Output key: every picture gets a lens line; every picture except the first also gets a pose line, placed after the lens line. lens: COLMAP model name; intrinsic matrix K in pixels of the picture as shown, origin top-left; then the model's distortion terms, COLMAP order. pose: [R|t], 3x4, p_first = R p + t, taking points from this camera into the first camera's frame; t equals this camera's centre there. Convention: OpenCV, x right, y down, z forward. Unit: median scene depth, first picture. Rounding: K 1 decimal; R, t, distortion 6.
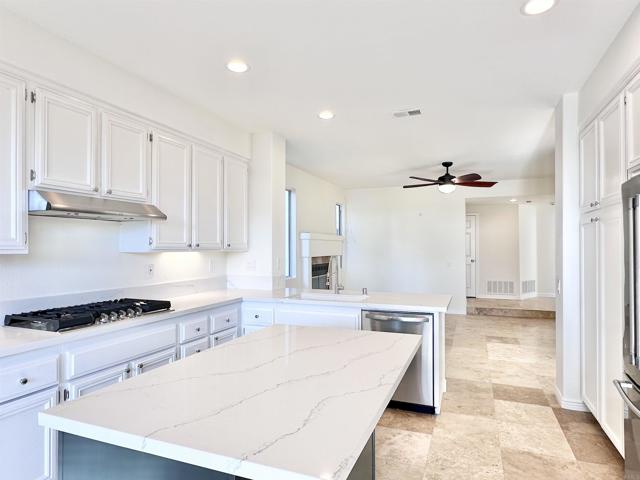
lens RADIAL K [[385.4, 0, 320.4], [0, 385.4, 242.9], [0, 0, 1]] dist [0.004355, 0.000722]
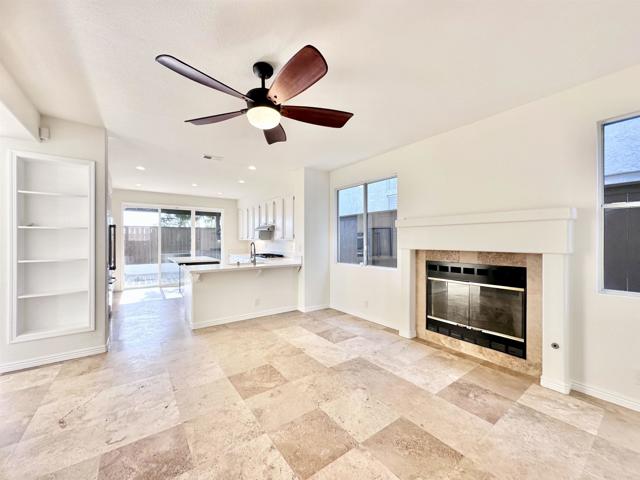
lens RADIAL K [[255.8, 0, 319.5], [0, 255.8, 237.7], [0, 0, 1]] dist [-0.002612, 0.000609]
pose [[-0.530201, -0.008353, -0.847831, 0.503827], [0.010662, 0.999807, -0.016518, 0.019474], [0.847805, -0.017797, -0.530009, 1.085397]]
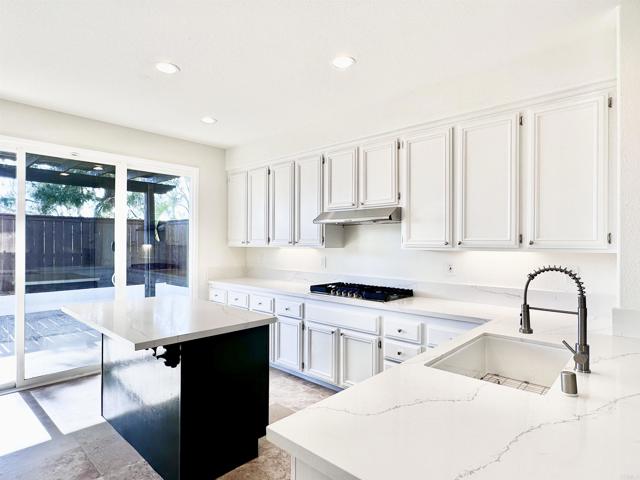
lens RADIAL K [[354.8, 0, 317.6], [0, 354.8, 242.3], [0, 0, 1]] dist [-0.004849, 0.001081]
pose [[-0.354680, -0.003720, -0.934980, 0.268171], [0.006597, 0.999957, -0.006481, 0.004071], [0.934964, -0.008467, -0.354641, 0.516120]]
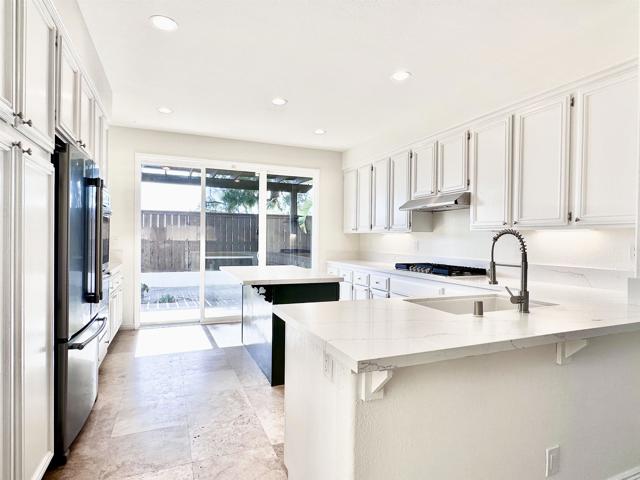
lens RADIAL K [[354.8, 0, 321.3], [0, 354.8, 242.4], [0, 0, 1]] dist [-0.004849, 0.001081]
pose [[-0.706041, -0.001099, -0.708170, 0.308277], [-0.003379, 0.999993, 0.001817, 0.027216], [0.708163, 0.003676, -0.706040, 0.661037]]
